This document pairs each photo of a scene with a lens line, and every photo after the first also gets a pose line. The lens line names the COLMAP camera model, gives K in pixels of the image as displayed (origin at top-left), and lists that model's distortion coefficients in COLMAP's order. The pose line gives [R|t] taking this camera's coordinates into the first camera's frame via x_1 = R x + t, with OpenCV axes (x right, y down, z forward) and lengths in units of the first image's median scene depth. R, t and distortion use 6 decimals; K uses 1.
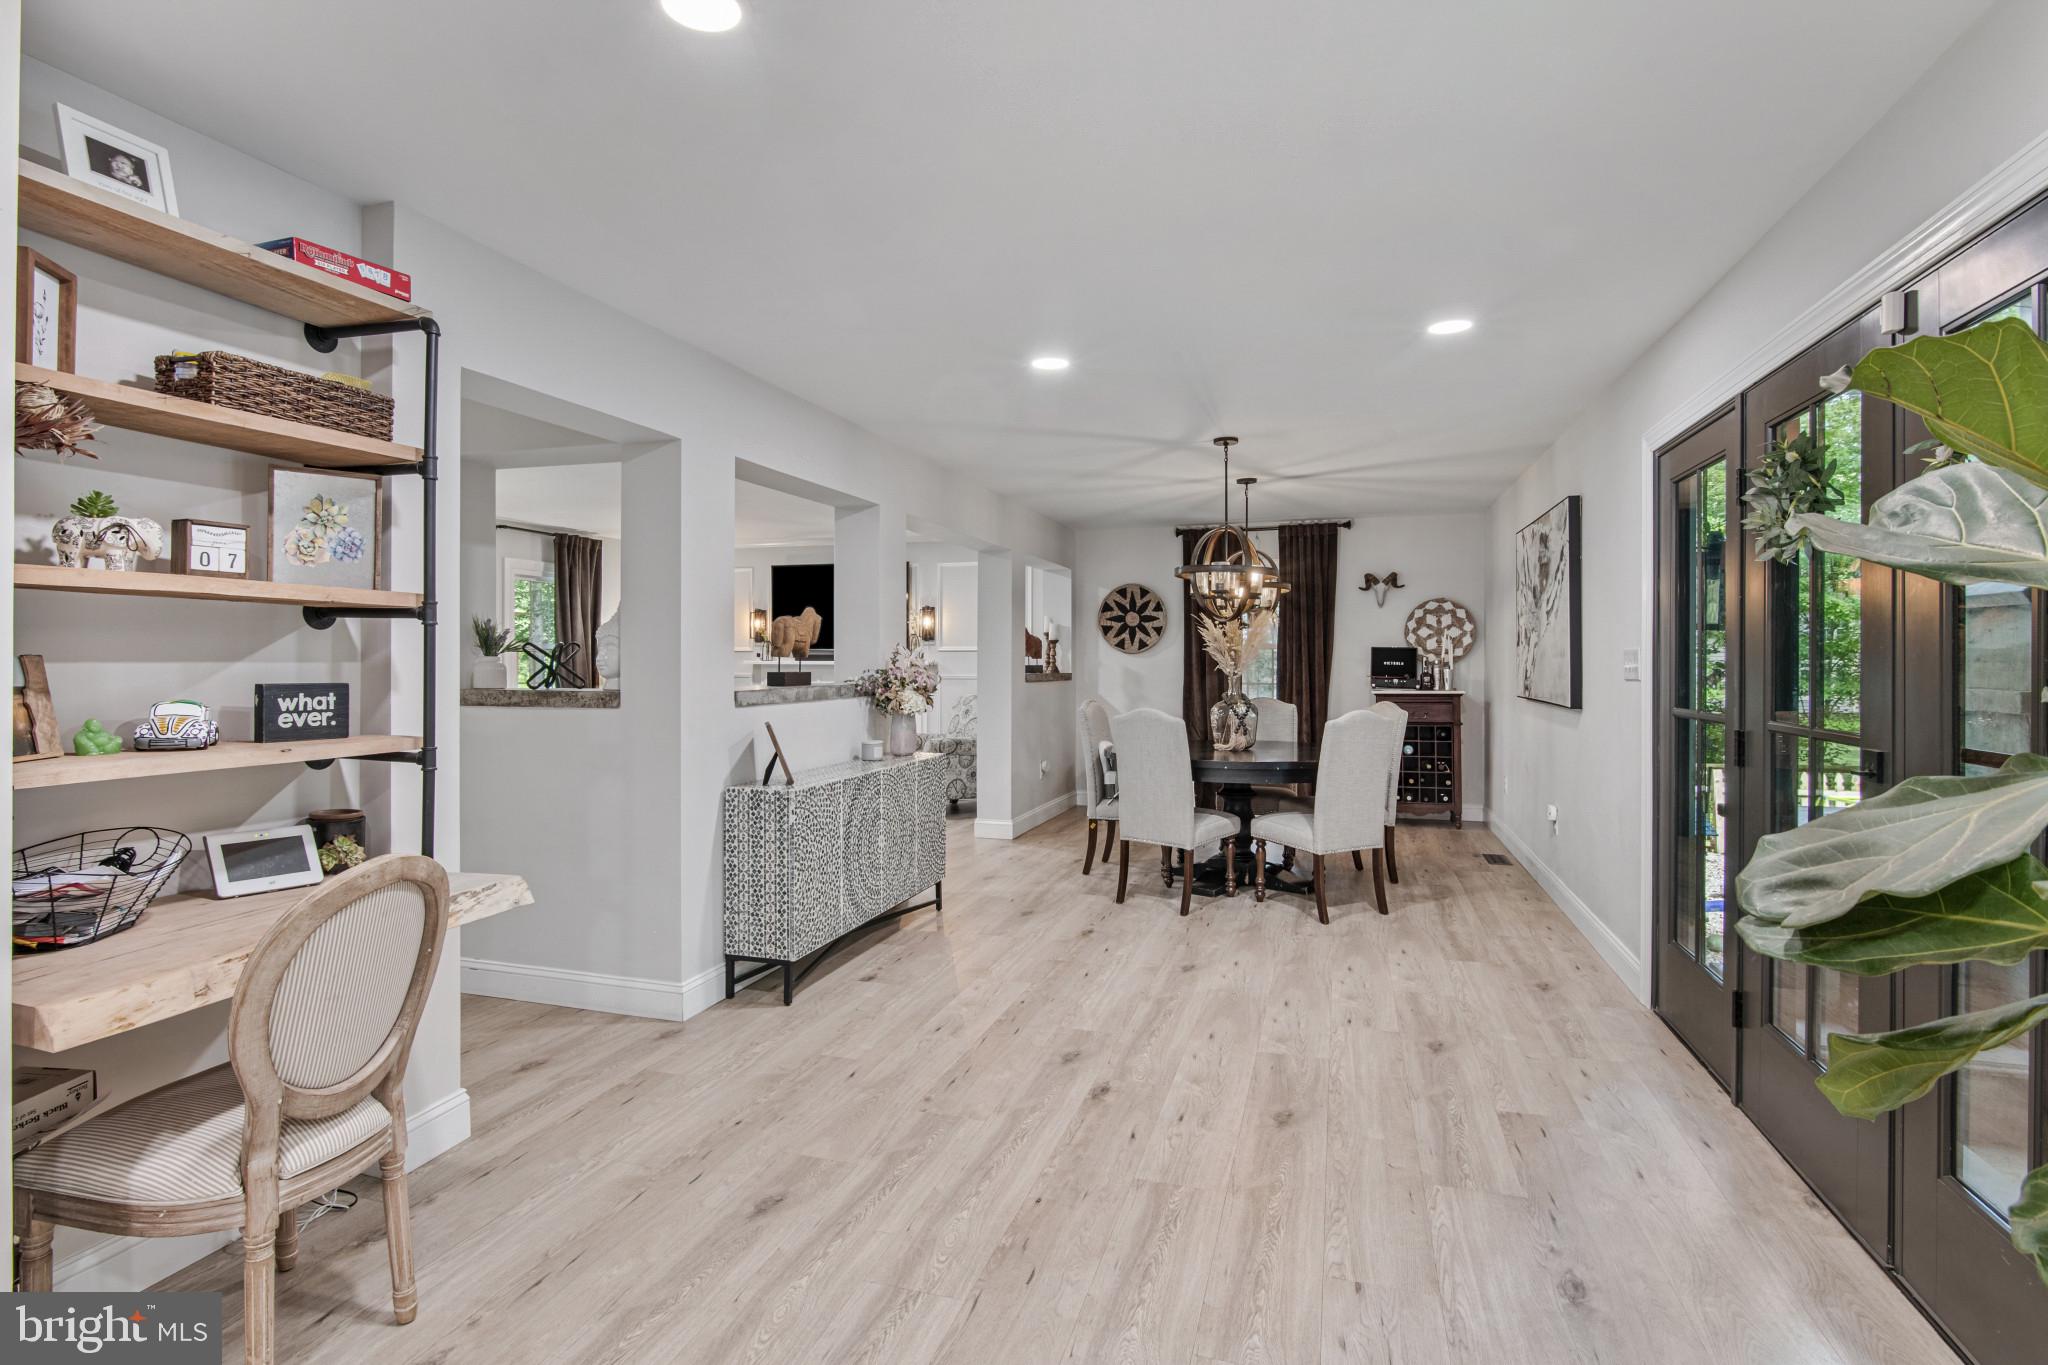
lens RADIAL K [[1018.2, 0, 1029.2], [0, 1018.2, 653.3], [0, 0, 1]] dist [-0.004980, -0.001678]
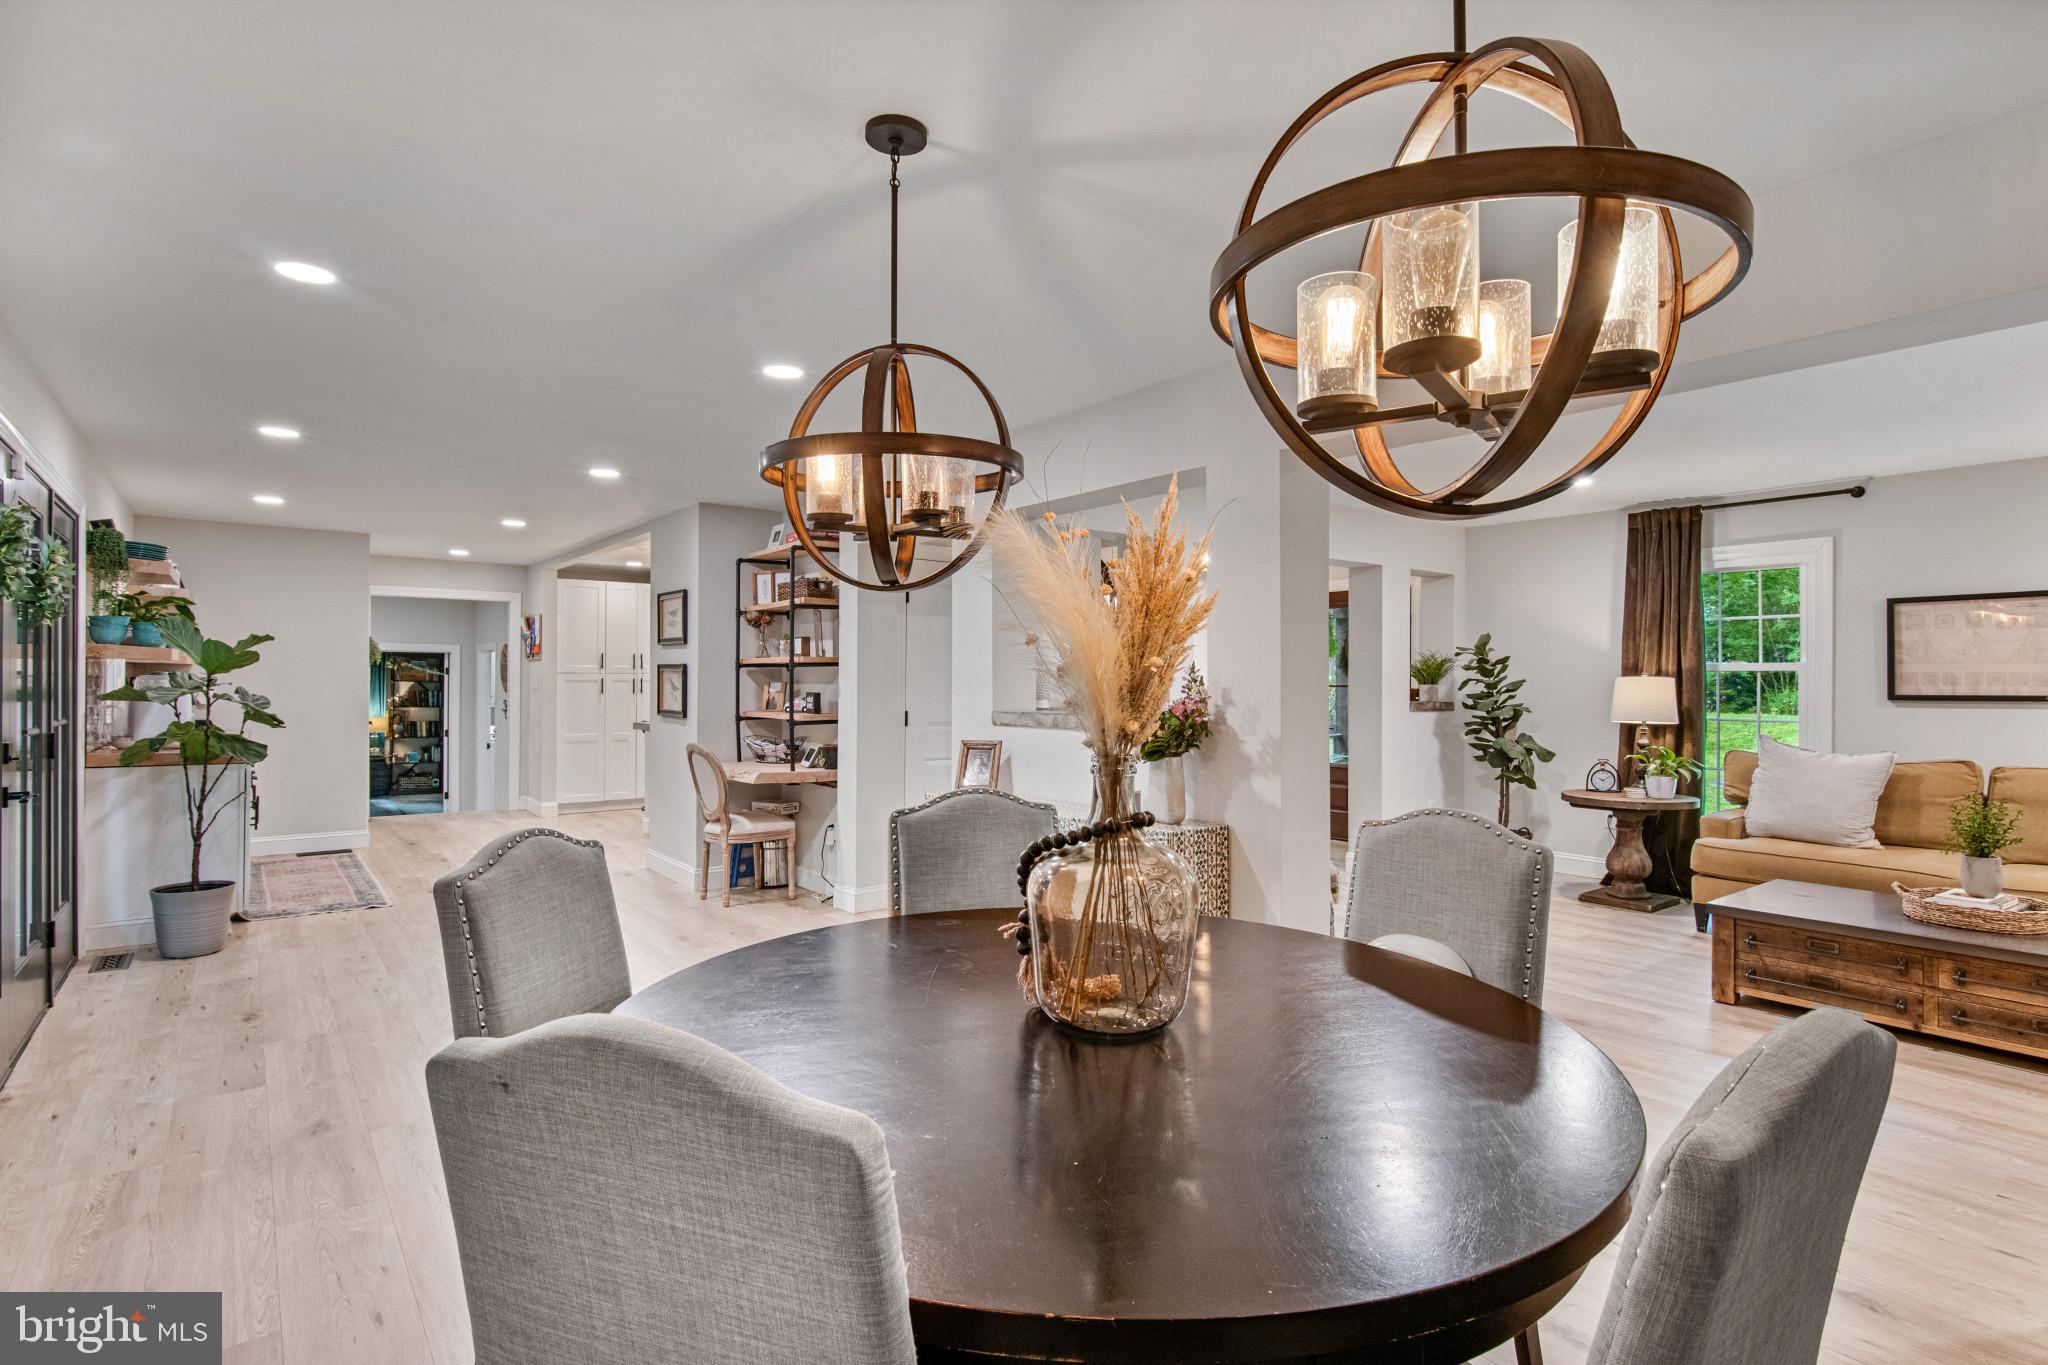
lens RADIAL K [[1018.2, 0, 1022.1], [0, 1018.2, 676.3], [0, 0, 1]] dist [-0.004980, -0.001678]
pose [[-0.579634, -0.005760, -0.814857, 0.905821], [0.000129, 0.999974, -0.007159, 0.007040], [0.814877, -0.004255, -0.579618, 2.372375]]
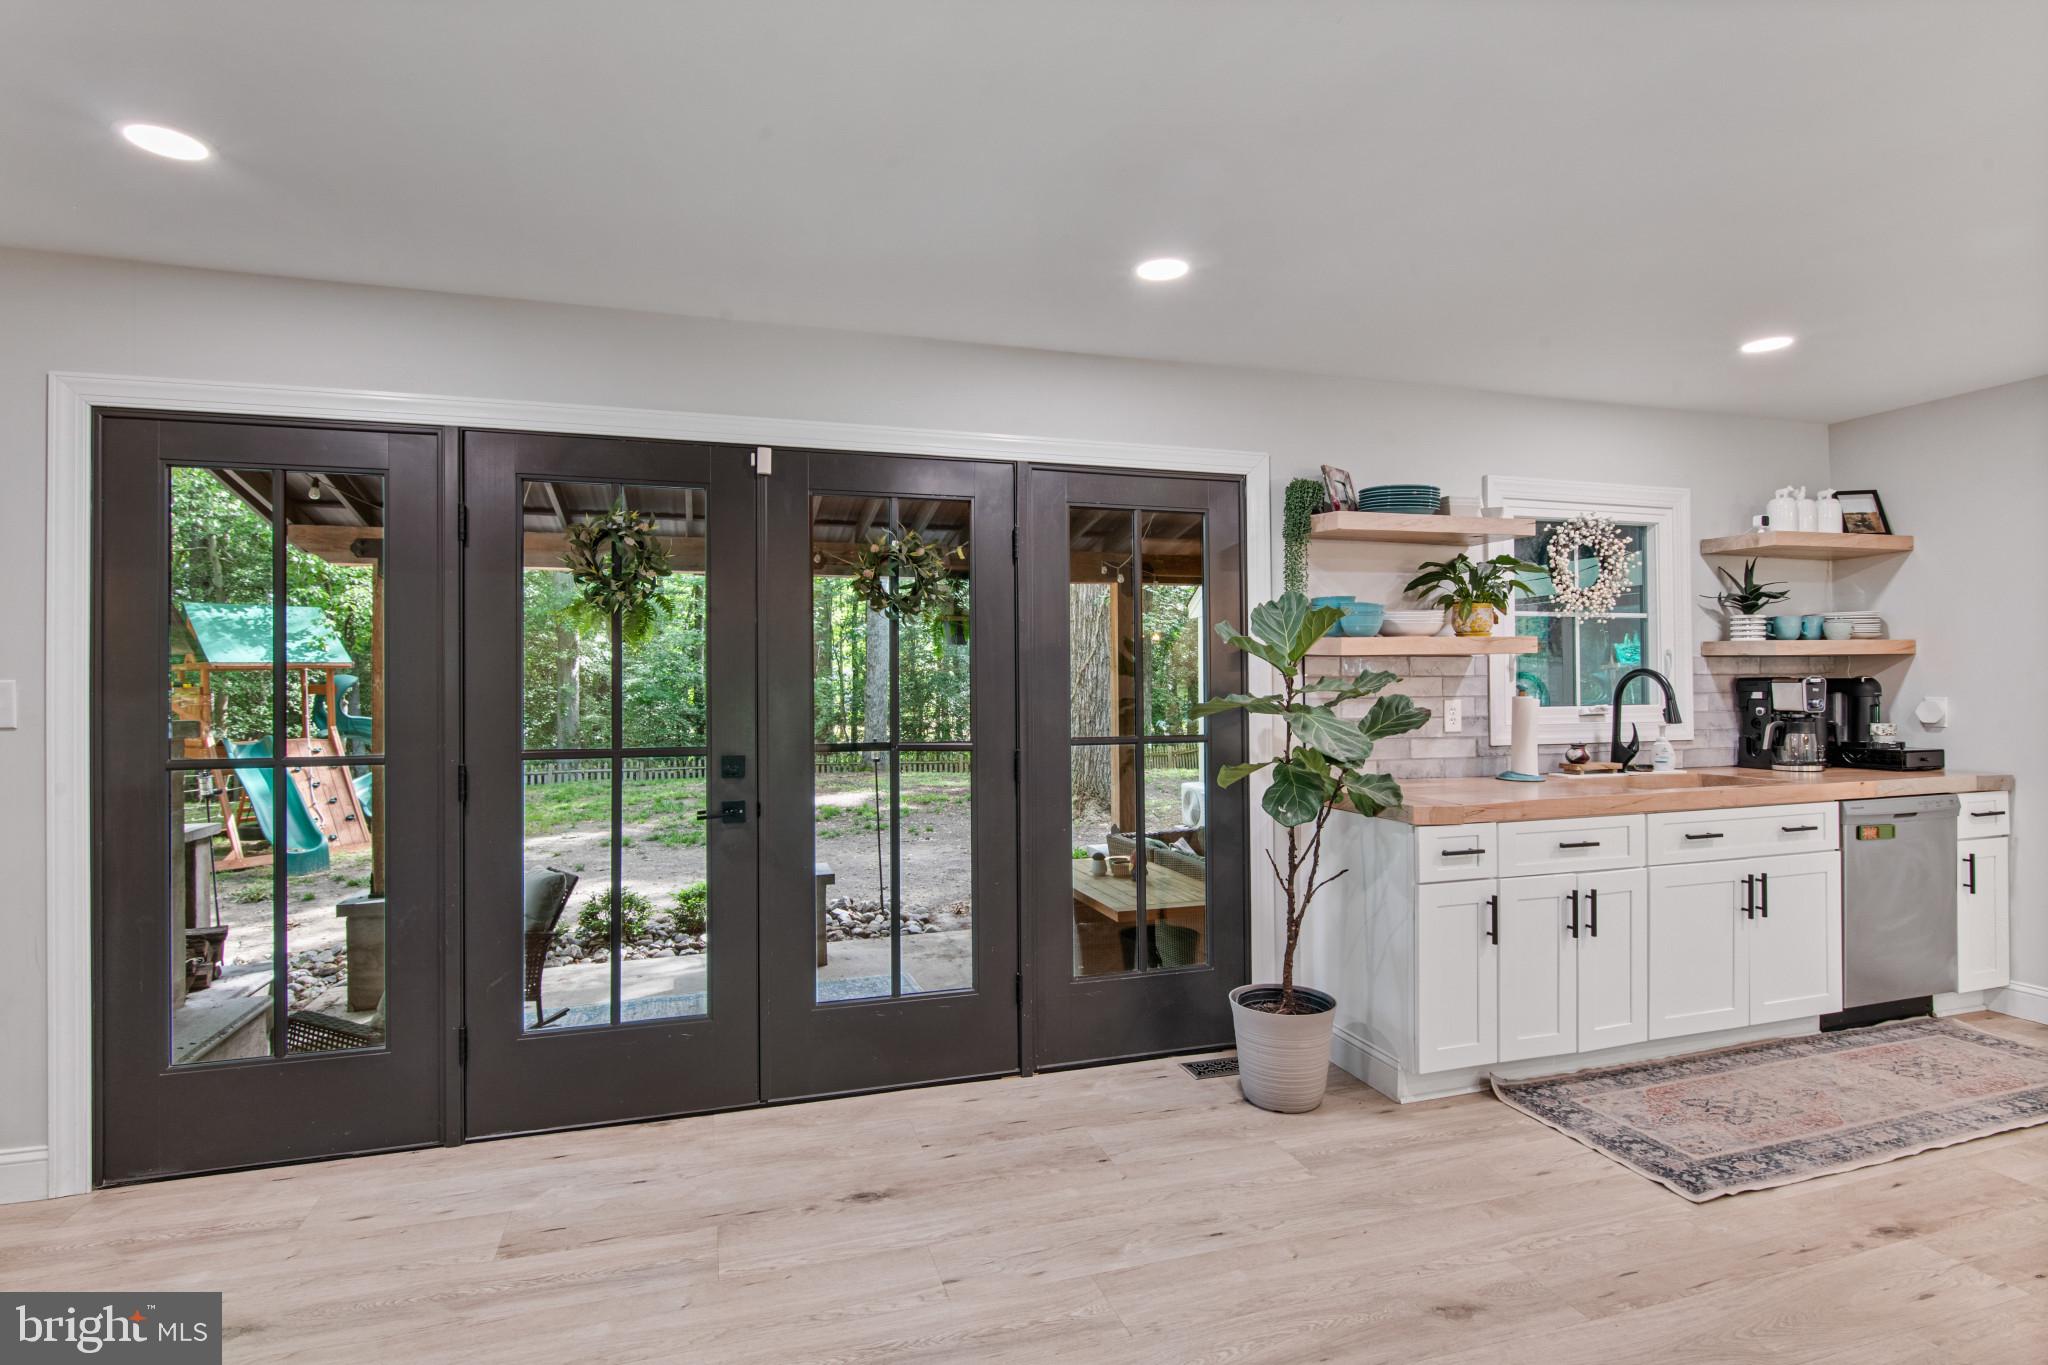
lens RADIAL K [[1018.2, 0, 1028.0], [0, 1018.2, 676.3], [0, 0, 1]] dist [-0.004980, -0.001678]
pose [[-0.563533, 0.004768, 0.826080, -0.448673], [0.000794, 0.999986, -0.005230, -0.006231], [-0.826093, -0.002291, -0.563529, 1.126740]]
